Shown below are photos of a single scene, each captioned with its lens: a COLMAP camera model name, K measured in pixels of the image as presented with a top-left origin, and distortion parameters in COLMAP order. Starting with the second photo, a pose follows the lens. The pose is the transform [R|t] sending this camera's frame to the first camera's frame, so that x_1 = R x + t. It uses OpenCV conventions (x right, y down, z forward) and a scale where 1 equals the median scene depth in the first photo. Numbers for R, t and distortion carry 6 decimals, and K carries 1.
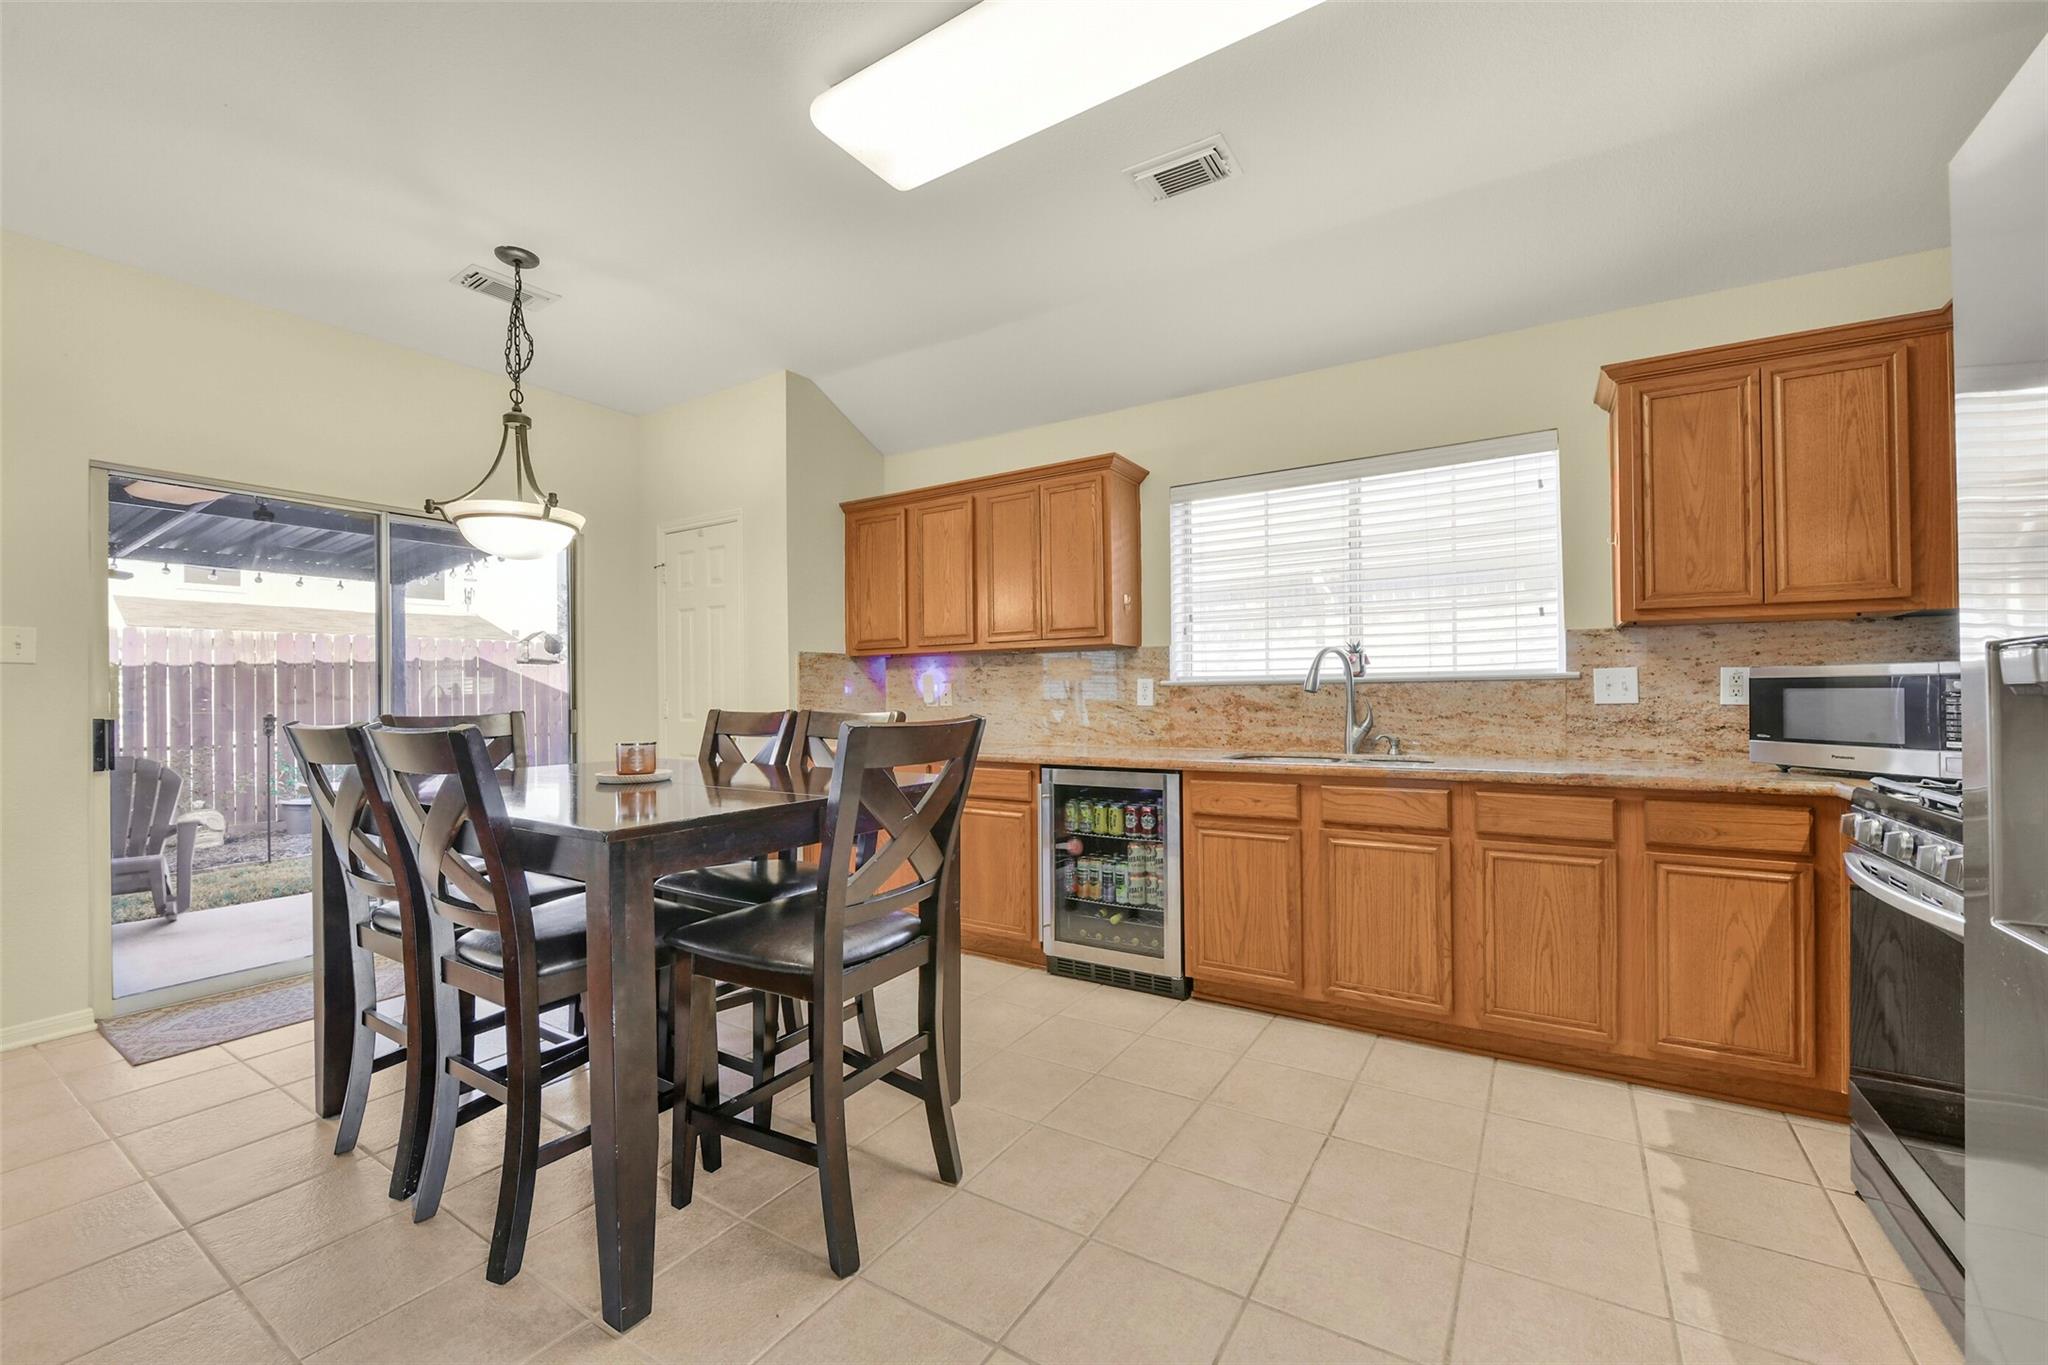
lens RADIAL K [[822.5, 0, 1030.5], [0, 822.5, 687.6], [0, 0, 1]] dist [-0.006209, -0.000264]
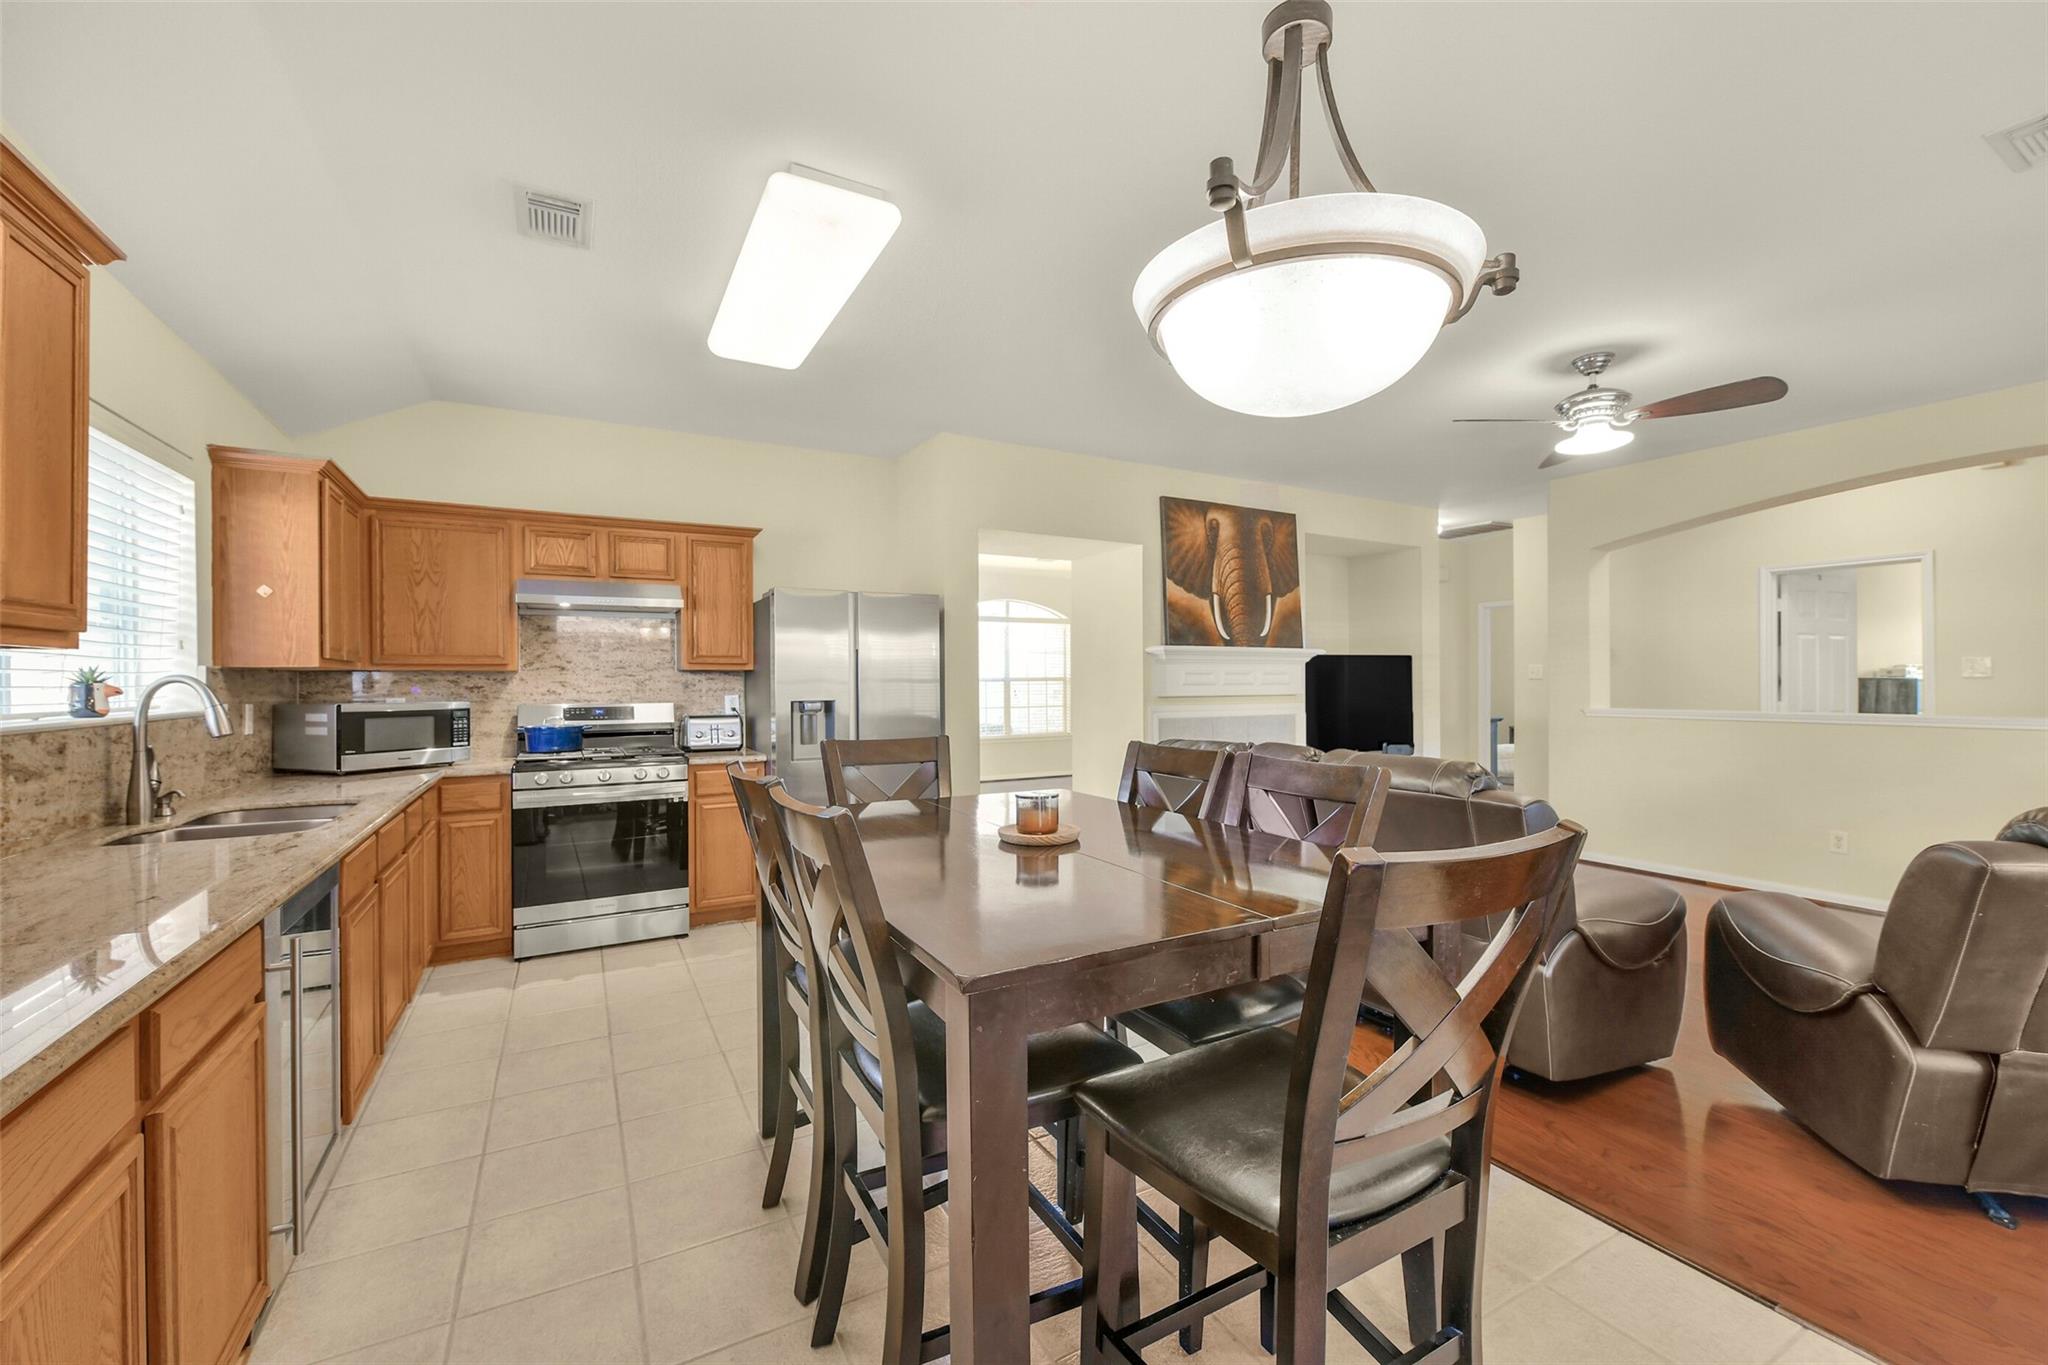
lens RADIAL K [[823.3, 0, 1027.8], [0, 823.3, 676.5], [0, 0, 1]] dist [-0.002808, 0.000088]
pose [[-0.877738, 0.016816, 0.478845, -0.683497], [0.010010, 0.999809, -0.016762, -0.030312], [-0.479036, -0.009919, -0.877739, 1.356049]]
